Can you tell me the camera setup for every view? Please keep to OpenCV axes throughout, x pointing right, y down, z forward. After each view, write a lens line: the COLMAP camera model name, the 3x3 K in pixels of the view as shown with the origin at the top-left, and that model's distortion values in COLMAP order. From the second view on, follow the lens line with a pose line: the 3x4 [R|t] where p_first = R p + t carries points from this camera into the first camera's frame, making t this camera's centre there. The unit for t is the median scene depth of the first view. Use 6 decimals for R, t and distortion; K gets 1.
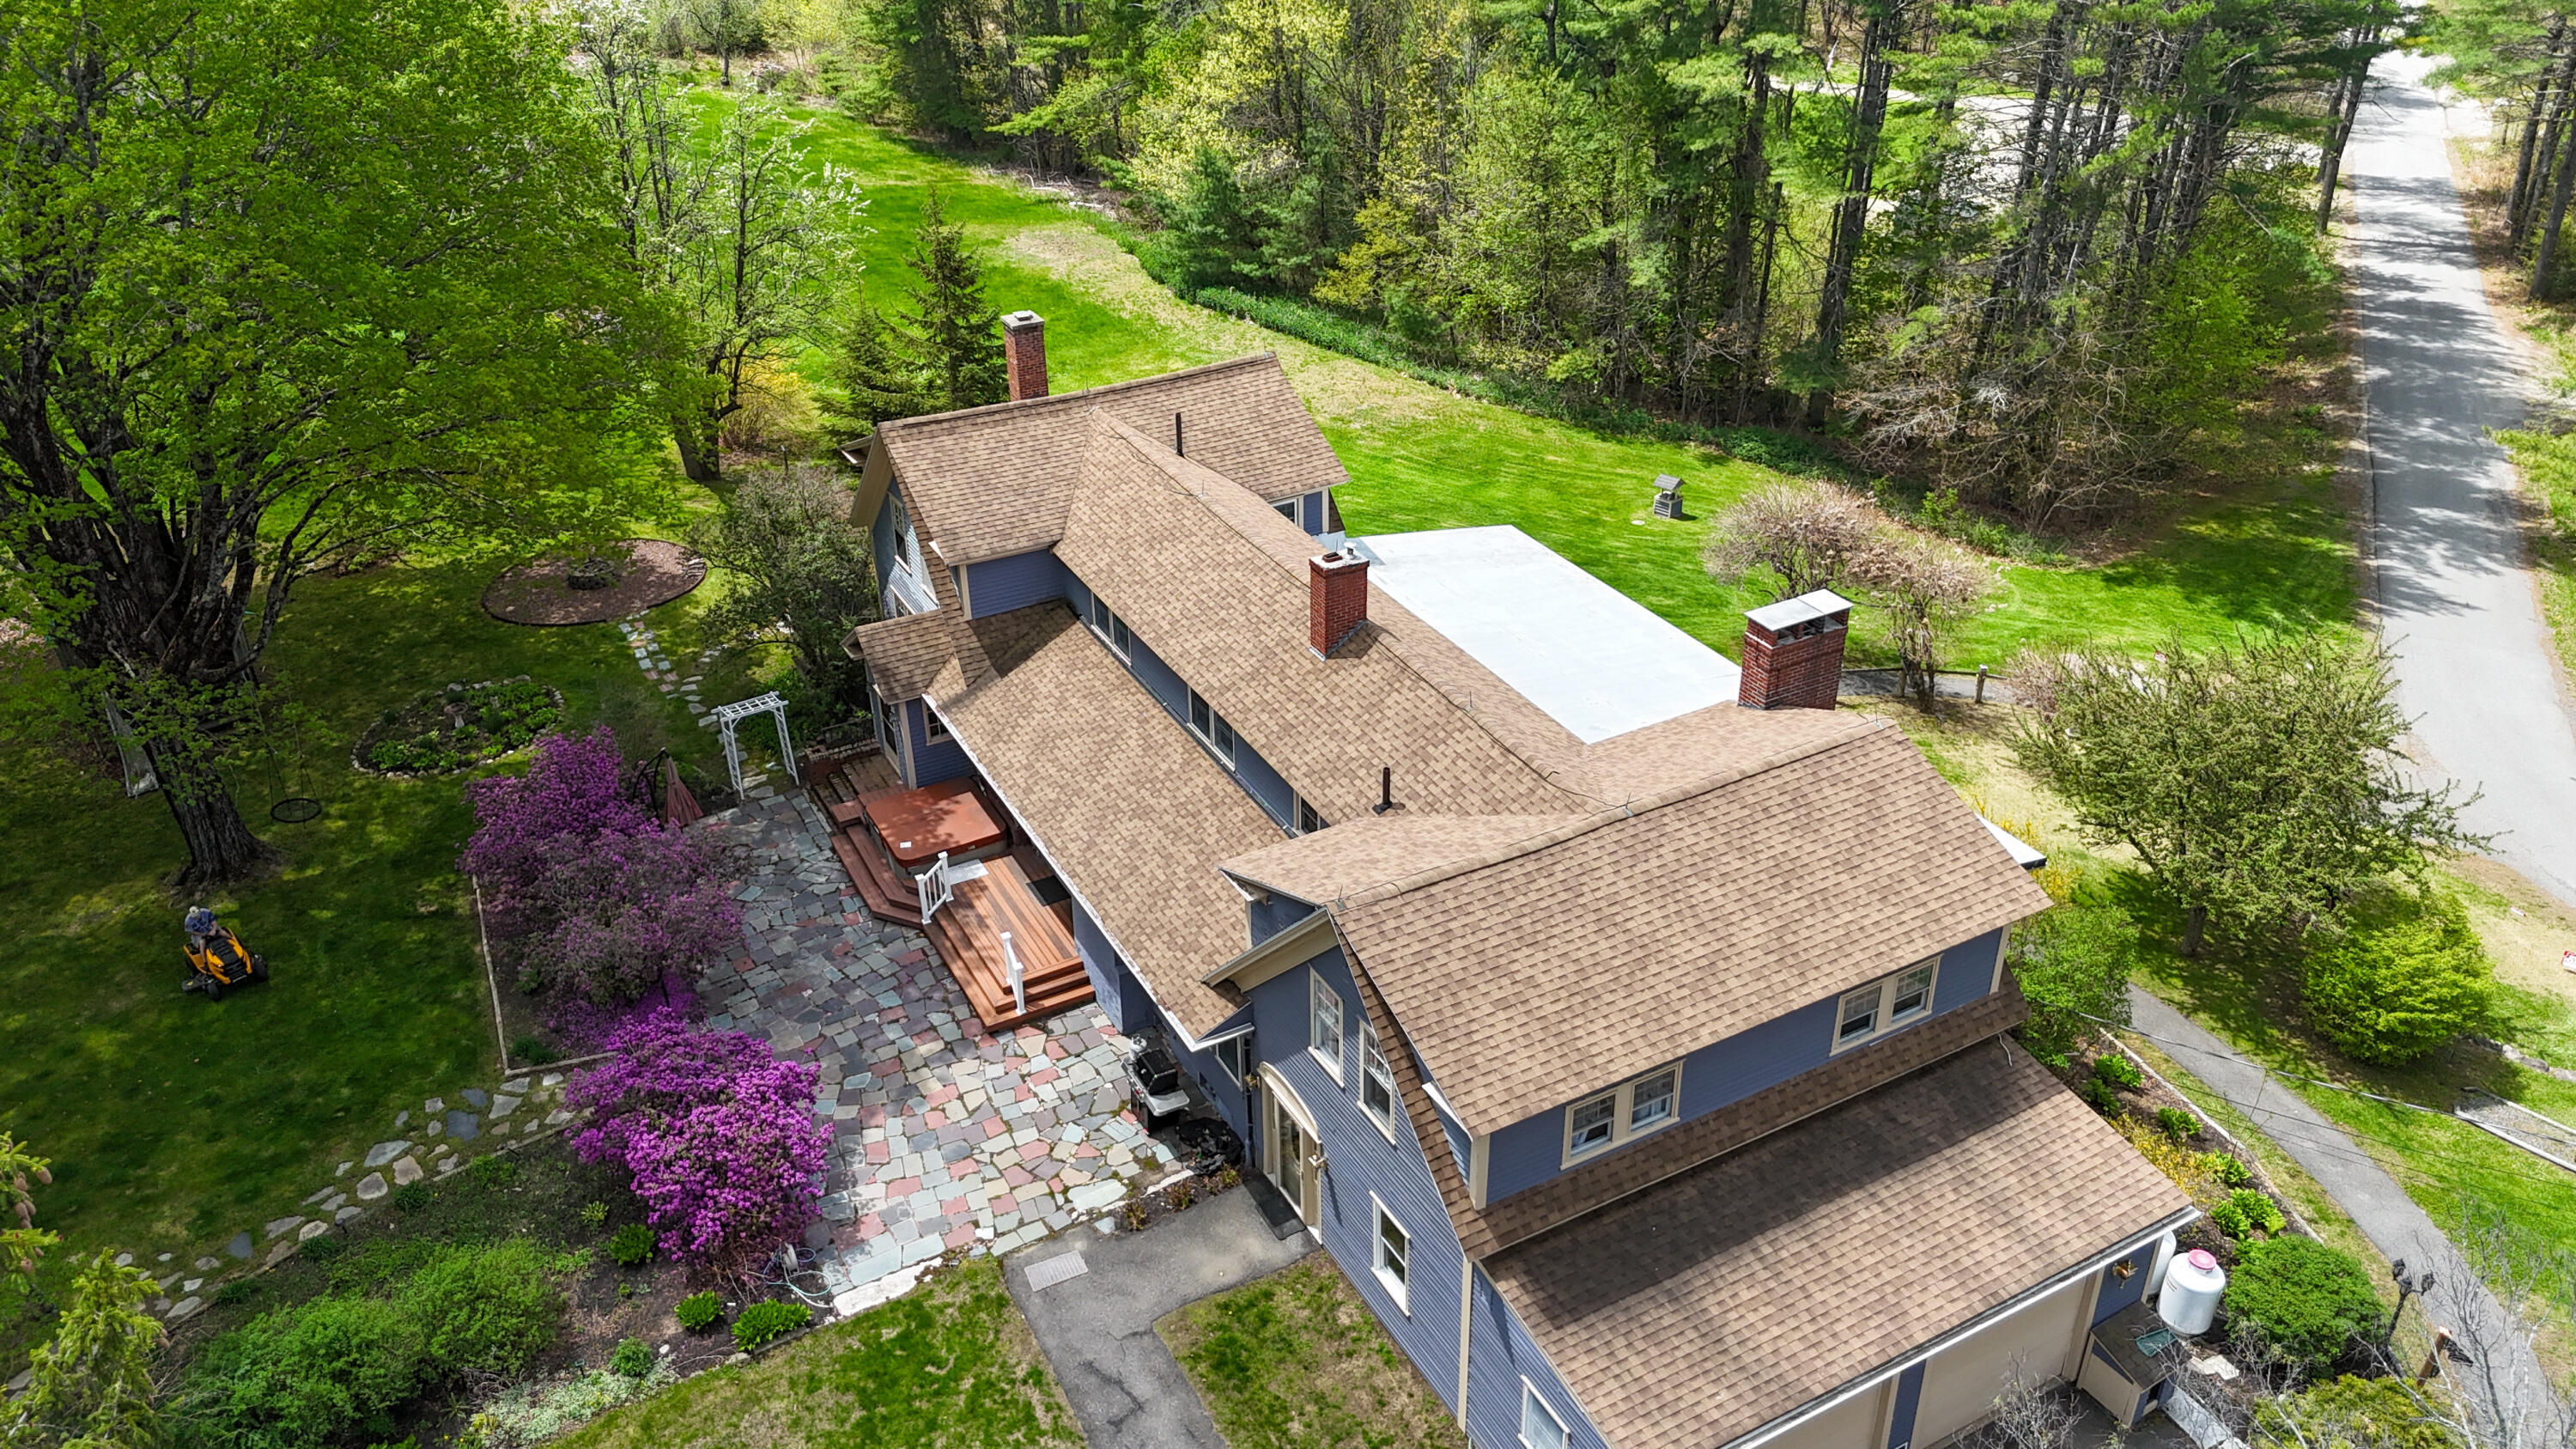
lens RADIAL K [[1856.4, 0, 1288.0], [0, 1856.4, 724.5], [0, 0, 1]] dist [0.046079, 0.000063]
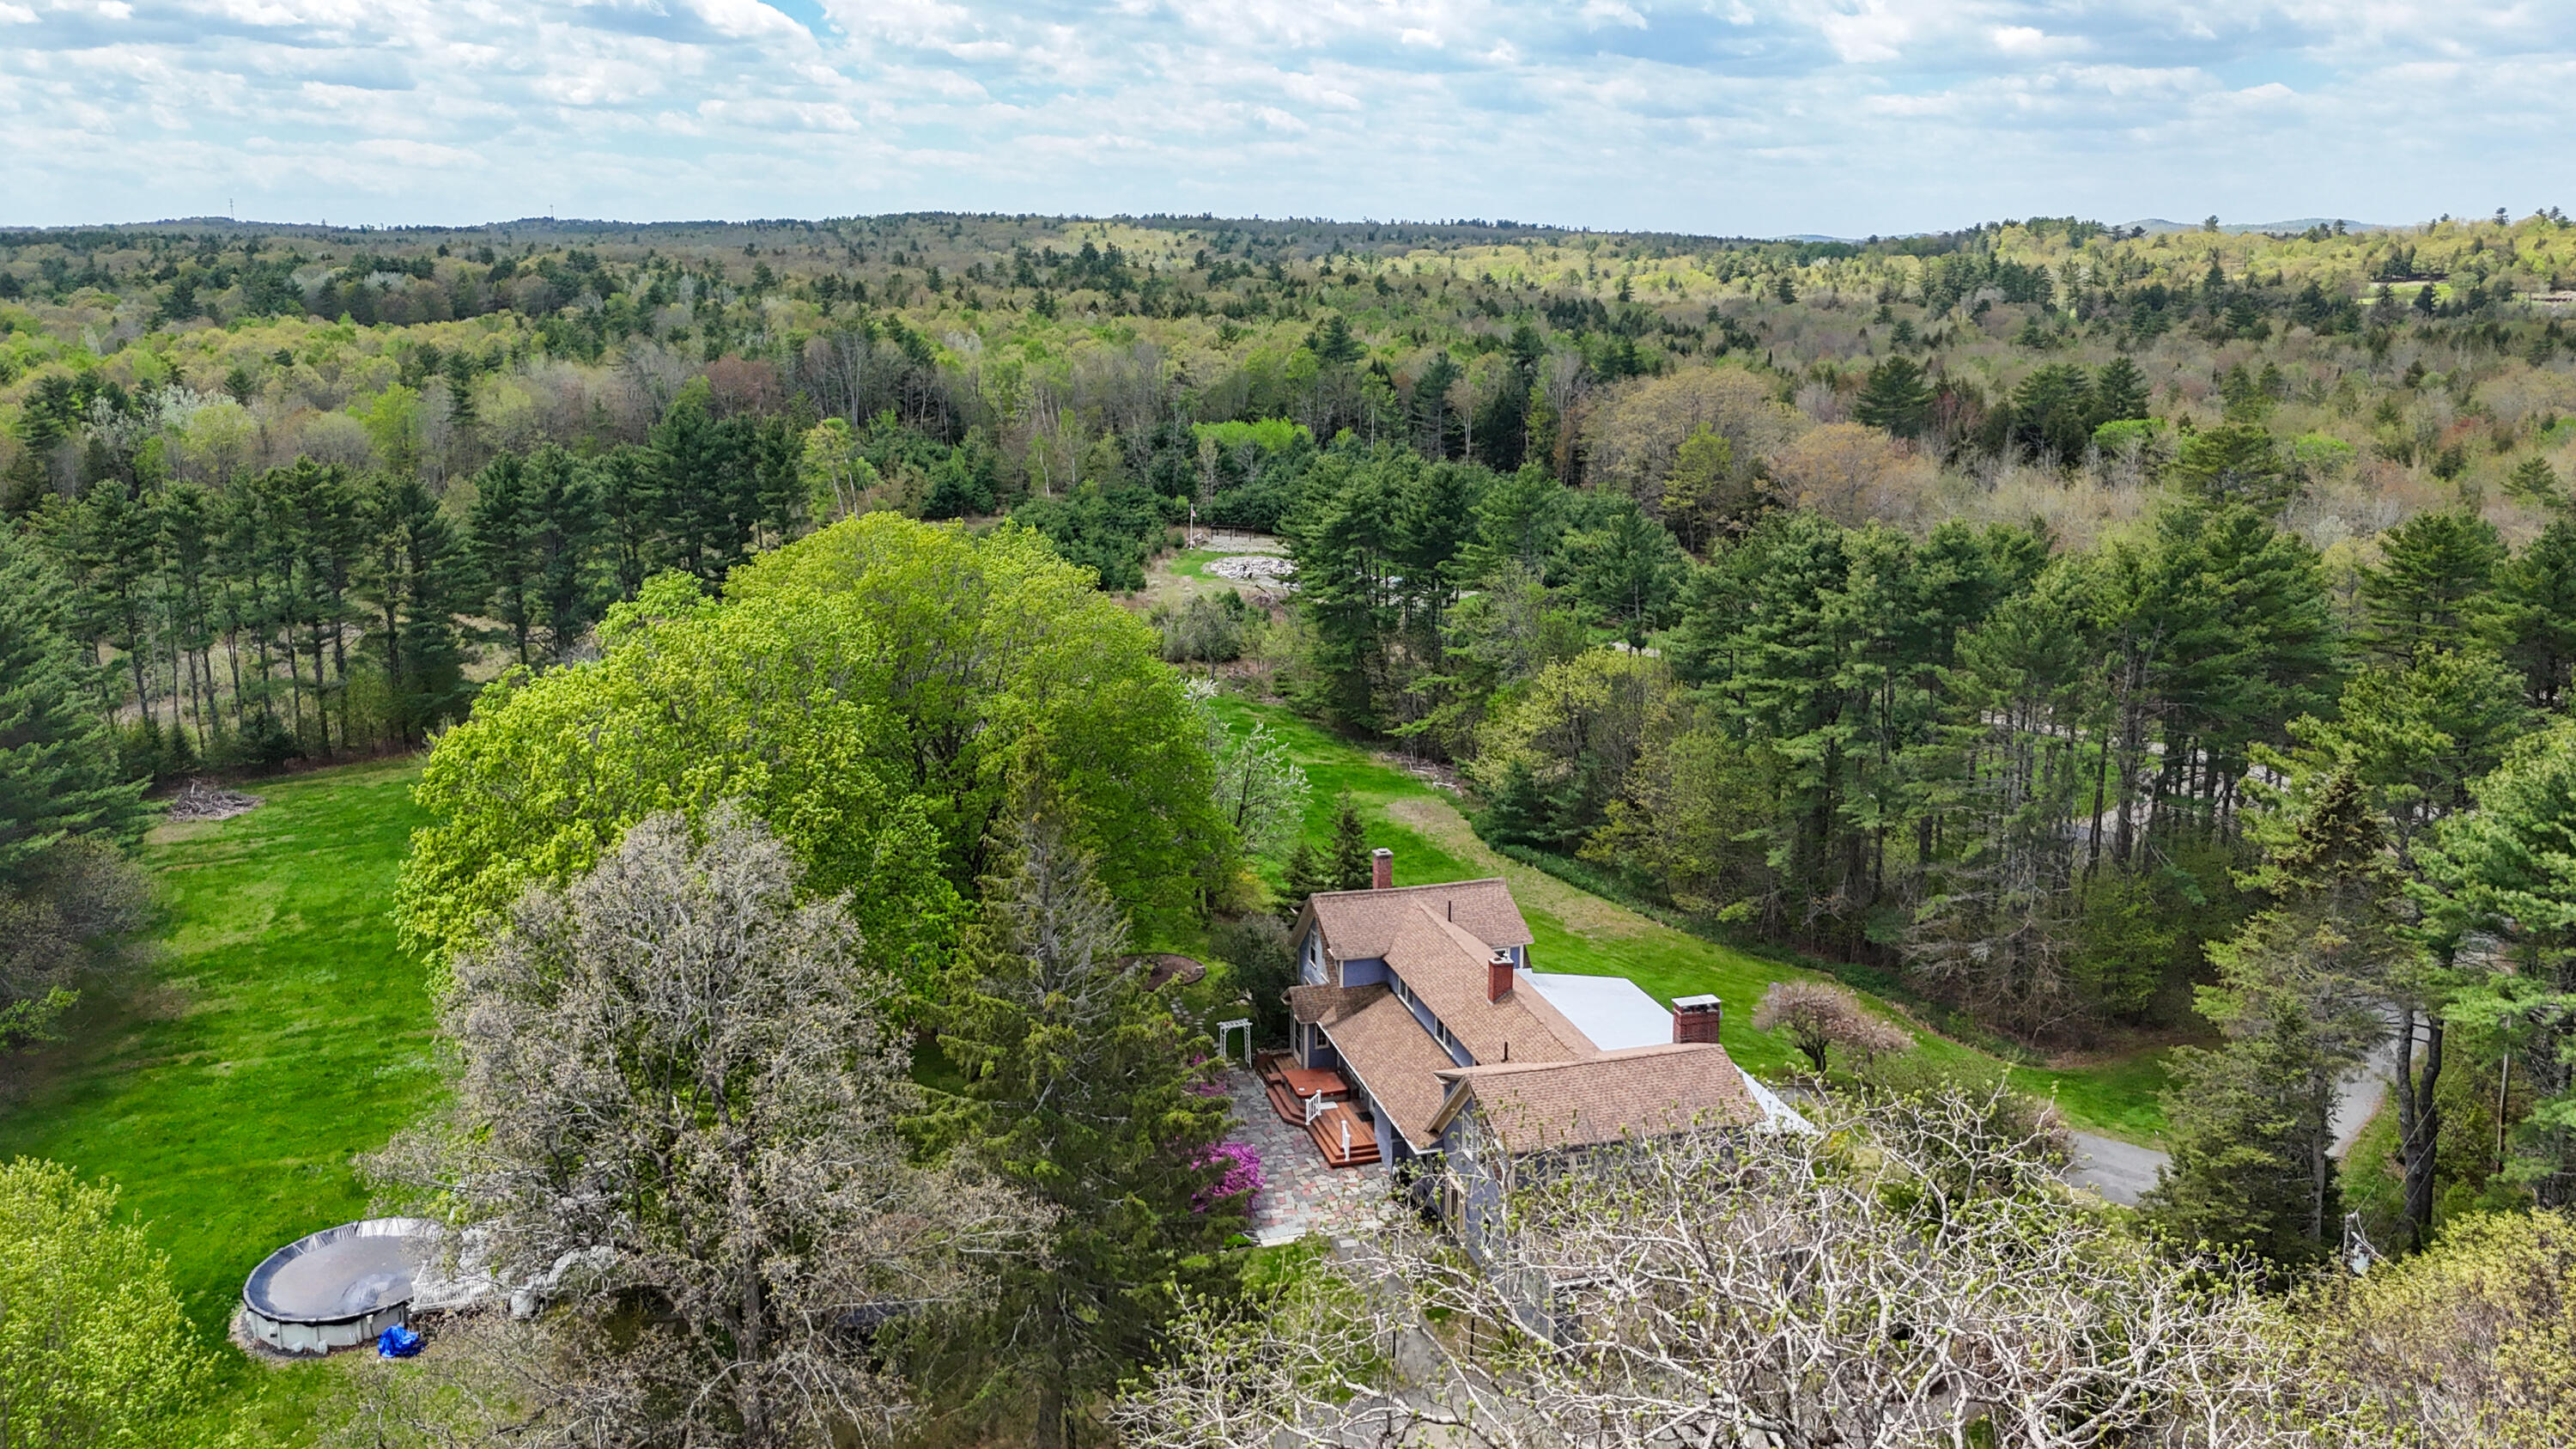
lens RADIAL K [[1819.8, 0, 1288.0], [0, 1819.8, 724.5], [0, 0, 1]] dist [0.414257, 0.000032]
pose [[0.976194, 0.059638, -0.208538, 0.157629], [-0.117149, 0.954129, -0.275525, 0.202758], [0.182541, 0.293395, 0.938402, -0.896286]]
